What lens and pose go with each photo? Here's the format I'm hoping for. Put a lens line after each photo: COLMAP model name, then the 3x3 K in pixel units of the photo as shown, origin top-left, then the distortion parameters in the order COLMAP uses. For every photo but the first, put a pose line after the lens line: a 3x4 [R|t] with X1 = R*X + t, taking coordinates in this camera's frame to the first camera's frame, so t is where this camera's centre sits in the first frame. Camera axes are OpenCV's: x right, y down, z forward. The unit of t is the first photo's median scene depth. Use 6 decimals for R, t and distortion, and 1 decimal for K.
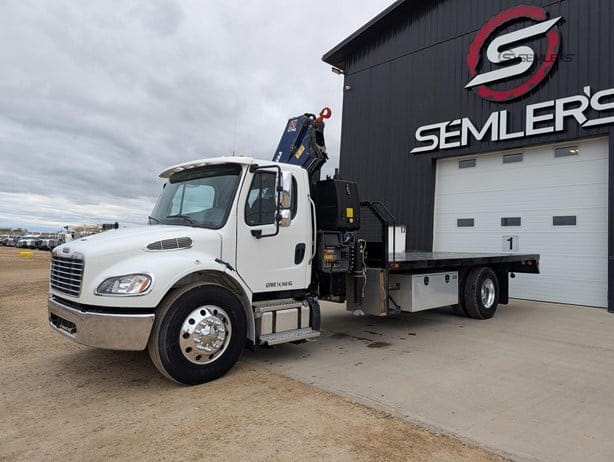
lens RADIAL K [[455.8, 0, 312.9], [0, 455.8, 226.1], [0, 0, 1]] dist [0.019877, -0.010446]
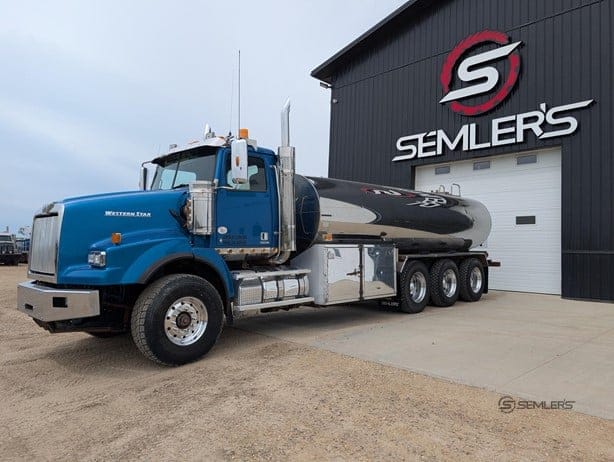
lens RADIAL K [[455.8, 0, 309.5], [0, 455.8, 232.0], [0, 0, 1]] dist [0.019877, -0.010446]
pose [[0.999729, -0.016076, 0.016837, -0.010431], [0.015906, 0.999822, 0.010193, -0.002911], [-0.016998, -0.009922, 0.999806, -0.126344]]
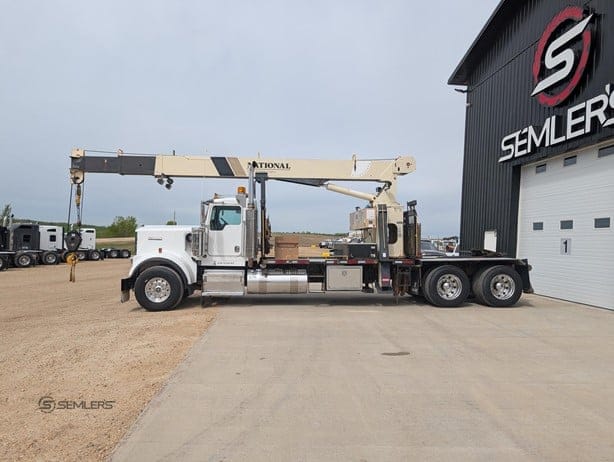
lens RADIAL K [[455.8, 0, 296.4], [0, 455.8, 239.0], [0, 0, 1]] dist [0.019877, -0.010446]
pose [[0.754373, -0.020053, -0.656139, 0.653795], [0.038489, 0.999165, 0.013716, -0.015198], [0.655316, -0.035601, 0.754515, -0.154884]]
